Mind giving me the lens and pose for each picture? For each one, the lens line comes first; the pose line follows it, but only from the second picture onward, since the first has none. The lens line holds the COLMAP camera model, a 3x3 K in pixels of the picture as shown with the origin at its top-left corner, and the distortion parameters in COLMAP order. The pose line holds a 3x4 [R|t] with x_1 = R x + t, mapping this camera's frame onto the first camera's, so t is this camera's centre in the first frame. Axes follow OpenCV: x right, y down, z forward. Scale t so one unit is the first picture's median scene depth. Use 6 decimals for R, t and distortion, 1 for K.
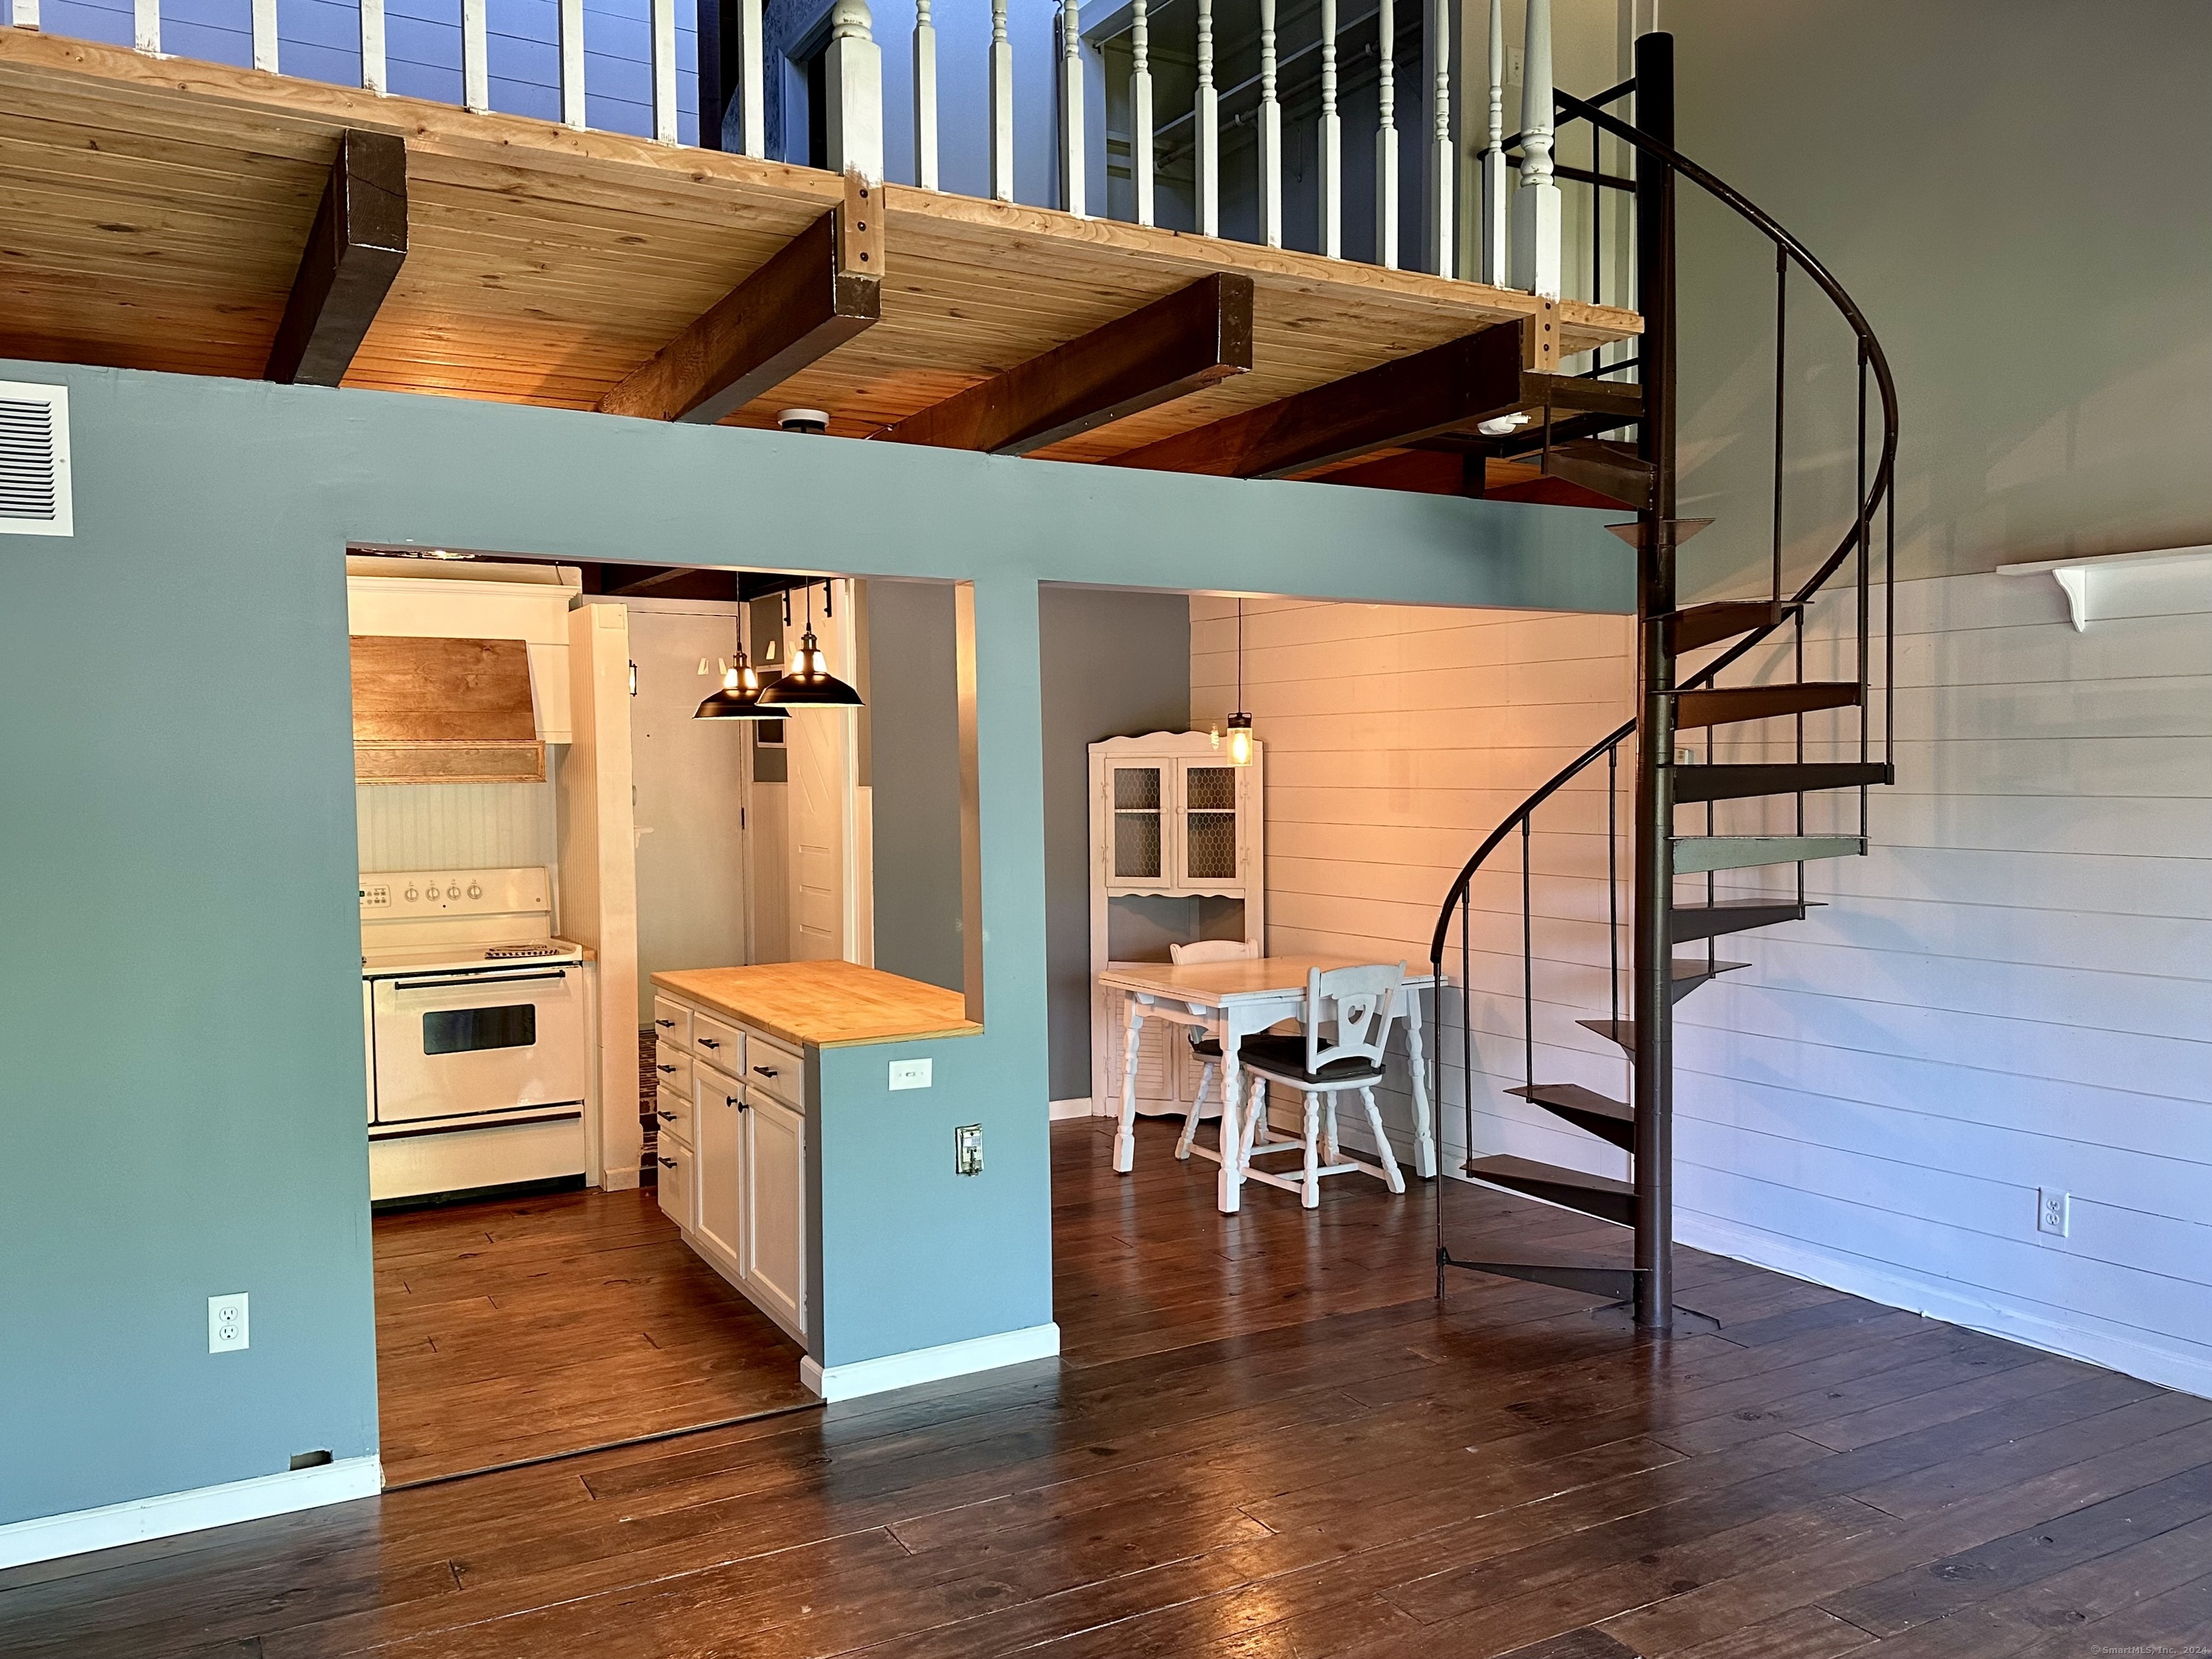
lens RADIAL K [[1692.9, 0, 1114.3], [0, 1692.9, 834.6], [0, 0, 1]] dist [0.129693, -0.195347]
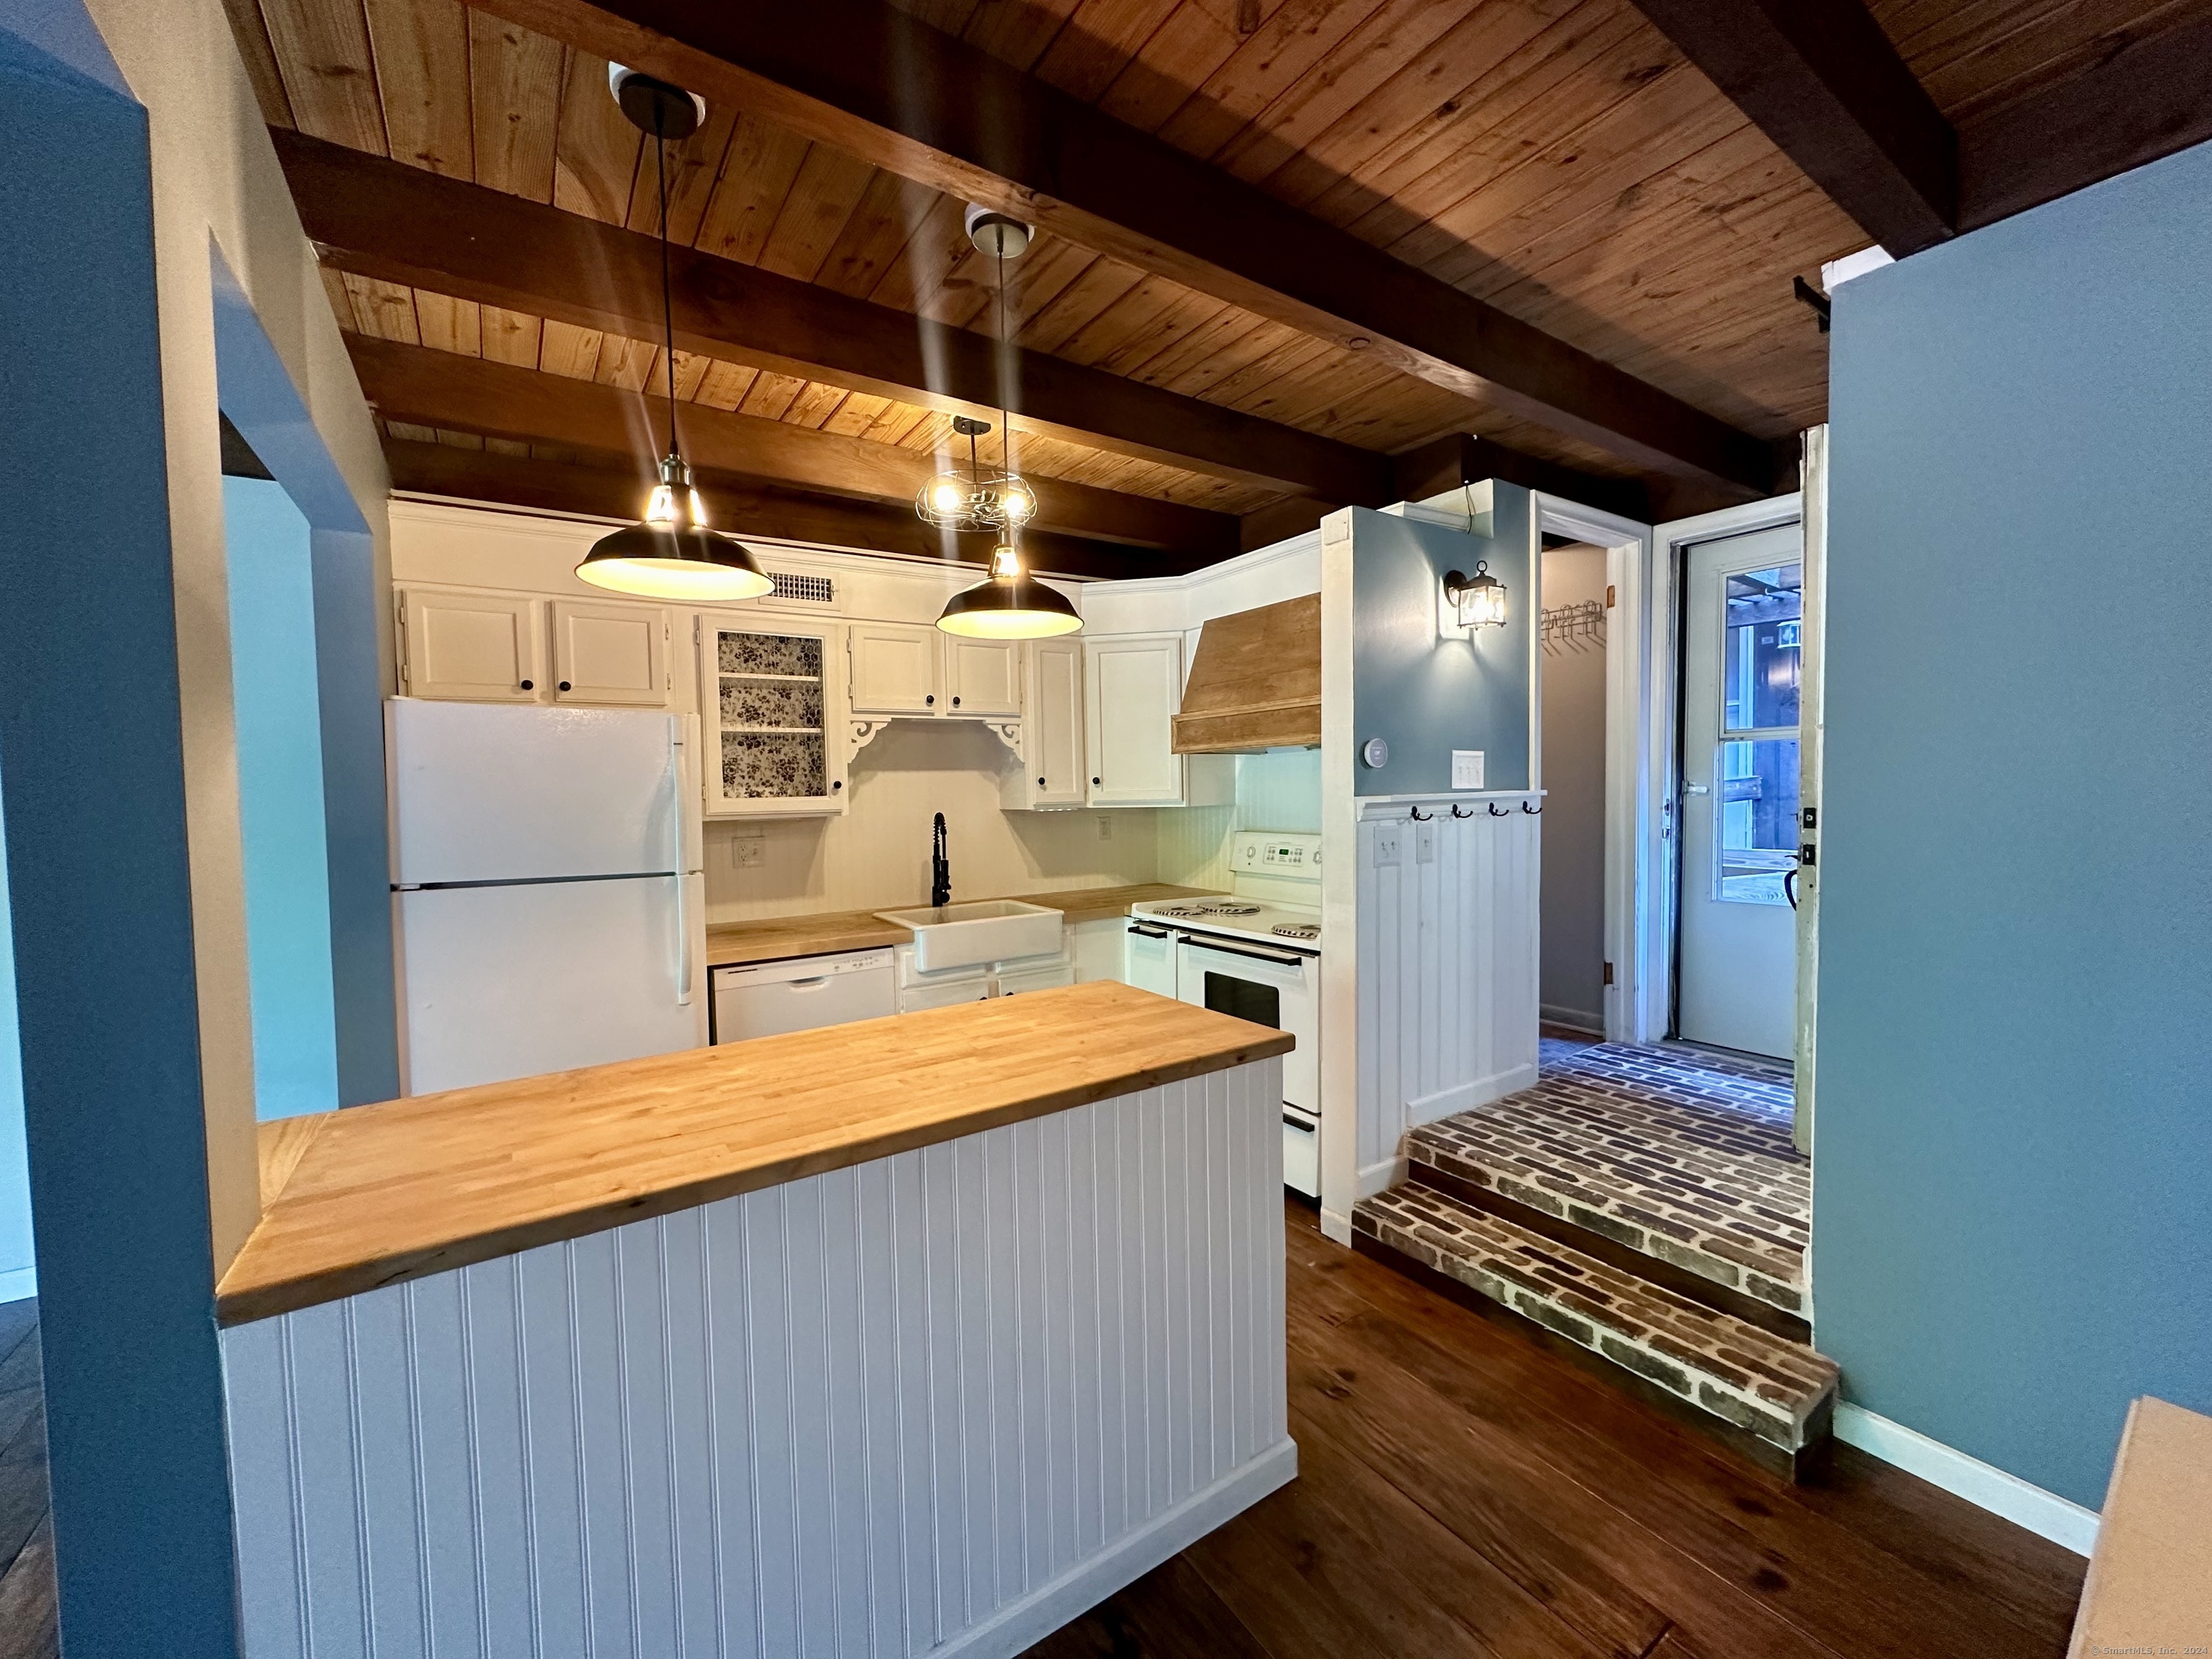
lens RADIAL K [[887.3, 0, 1106.8], [0, 887.3, 826.7], [0, 0, 1]] dist [-0.003425, -0.000213]
pose [[0.077510, 0.052182, -0.995625, 0.119377], [-0.022809, 0.998461, 0.050555, -0.007894], [0.996731, 0.018791, 0.078581, 0.901113]]
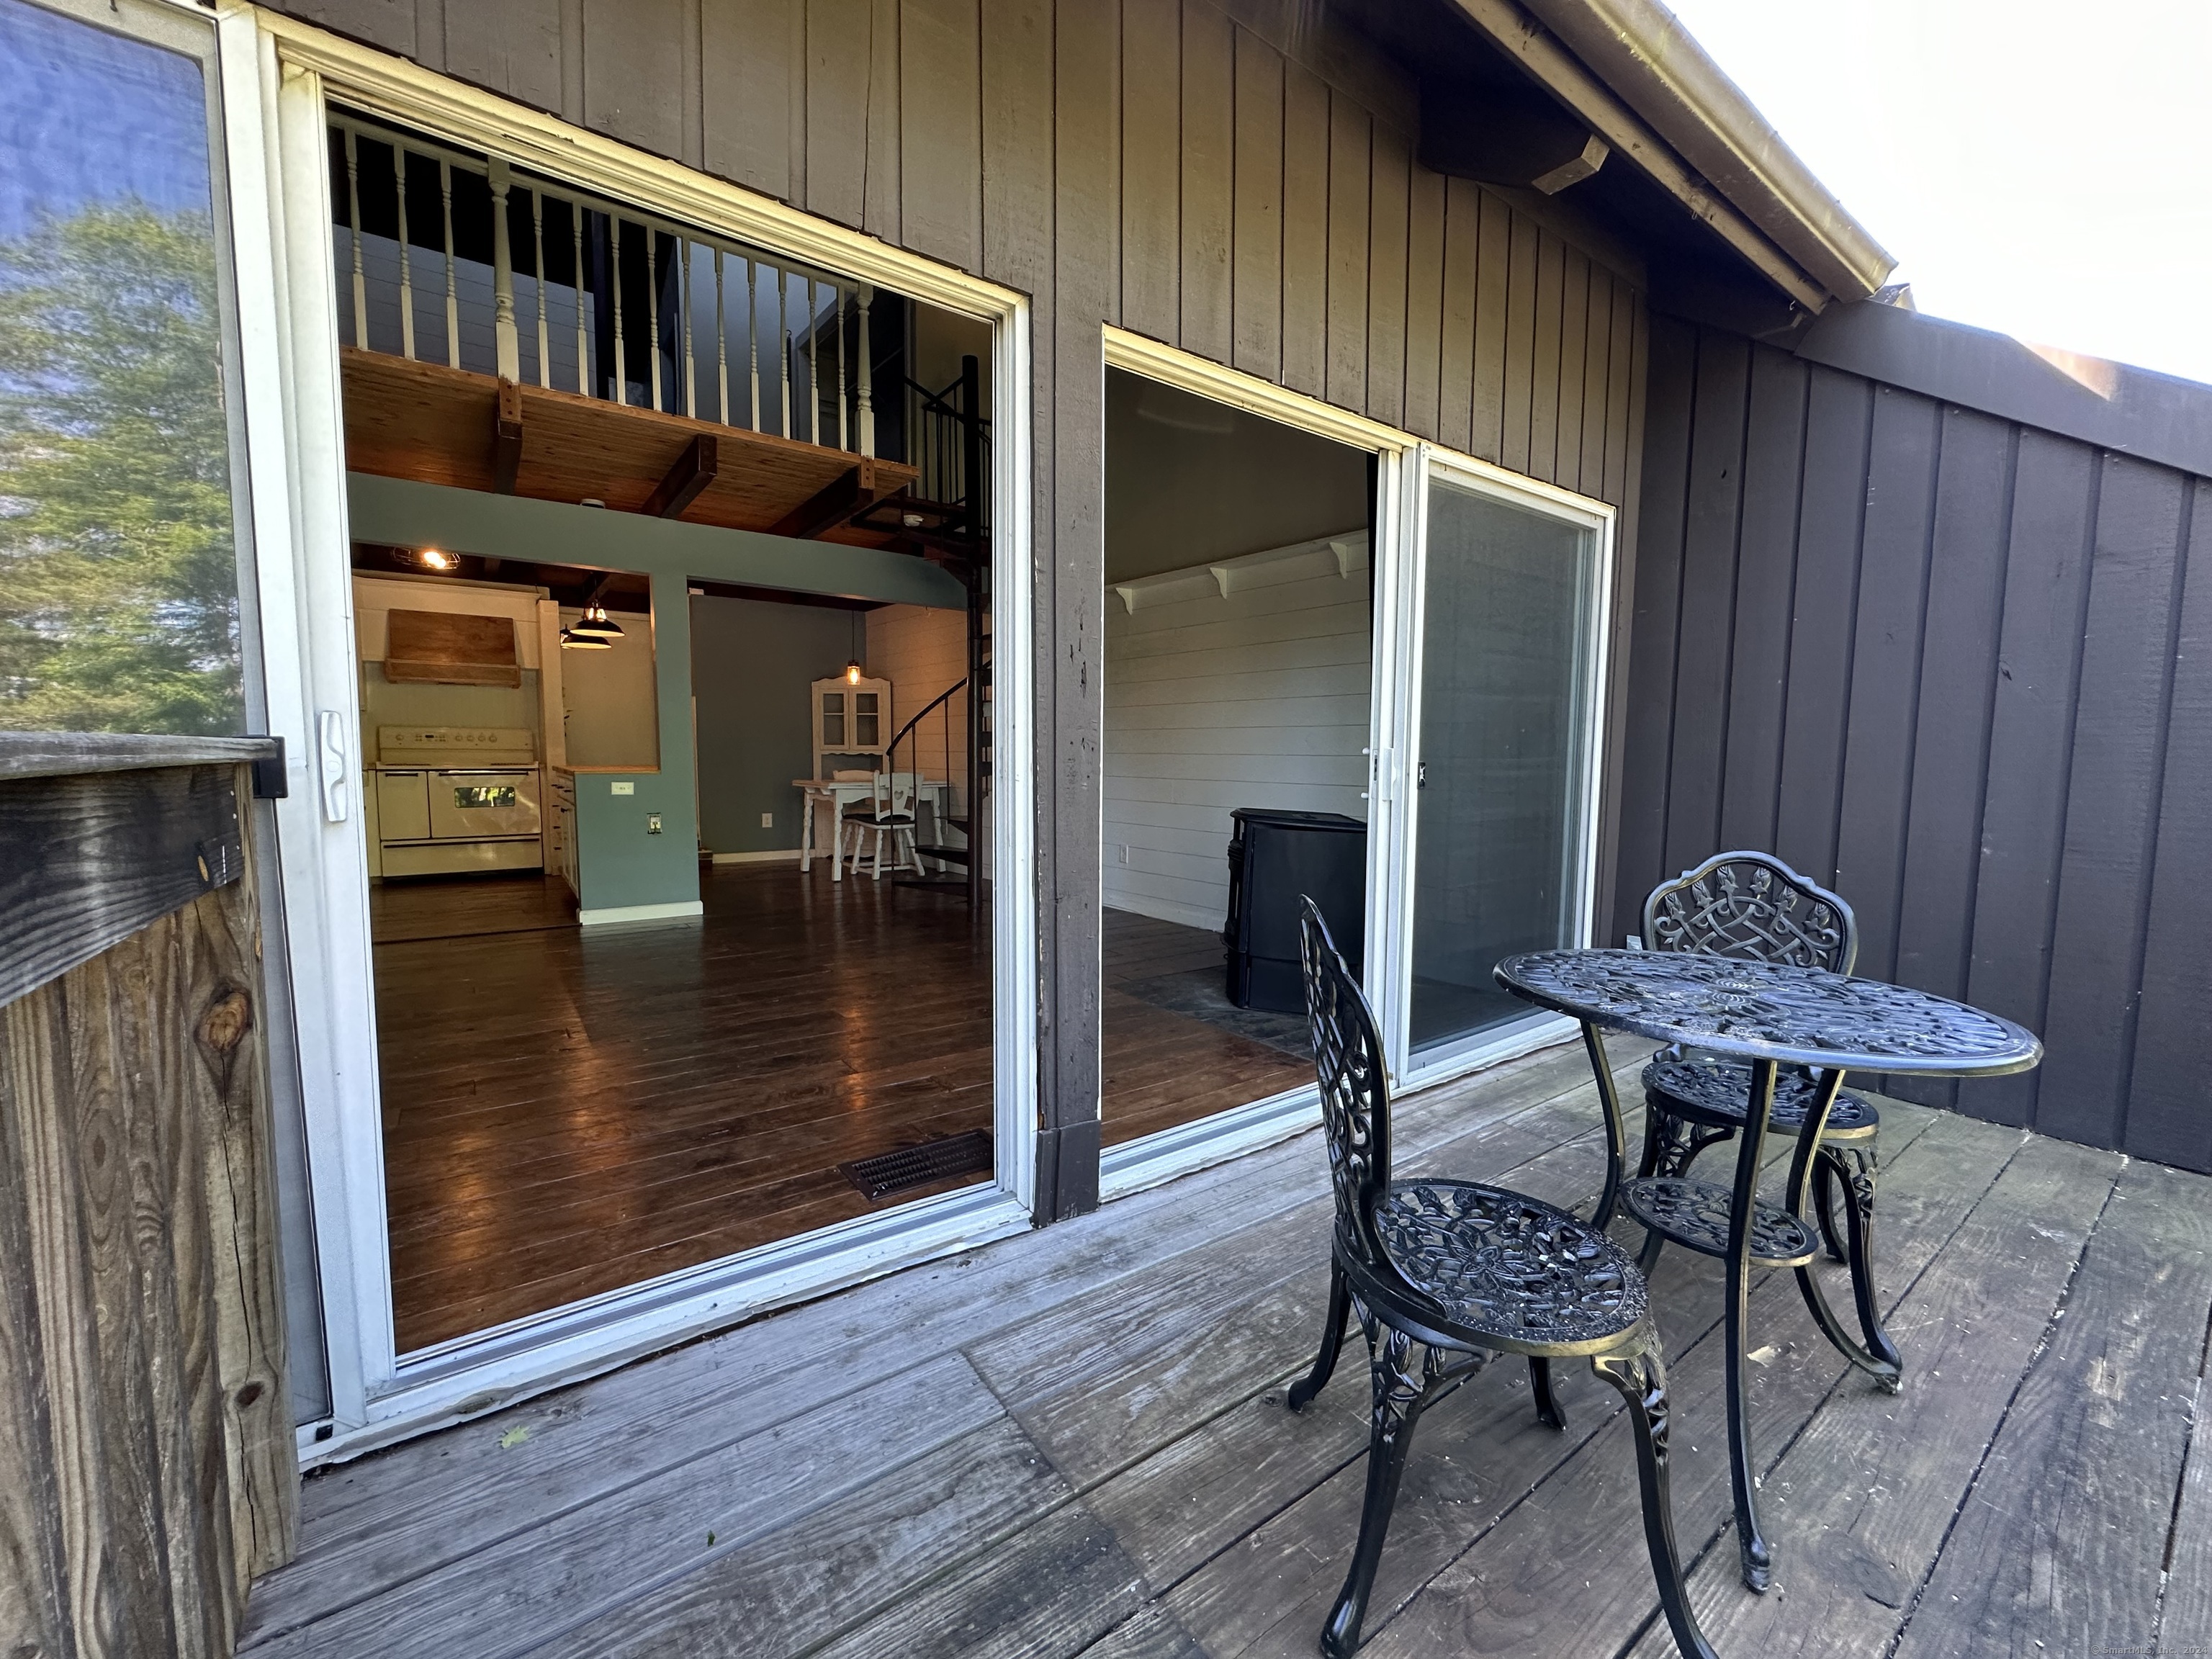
lens RADIAL K [[887.3, 0, 1106.8], [0, 887.3, 826.7], [0, 0, 1]] dist [-0.003425, -0.000213]
pose [[0.993840, 0.007634, 0.110566, 0.287750], [-0.011980, 0.999179, 0.038699, 0.099952], [-0.110179, -0.039785, 0.993115, -0.191756]]
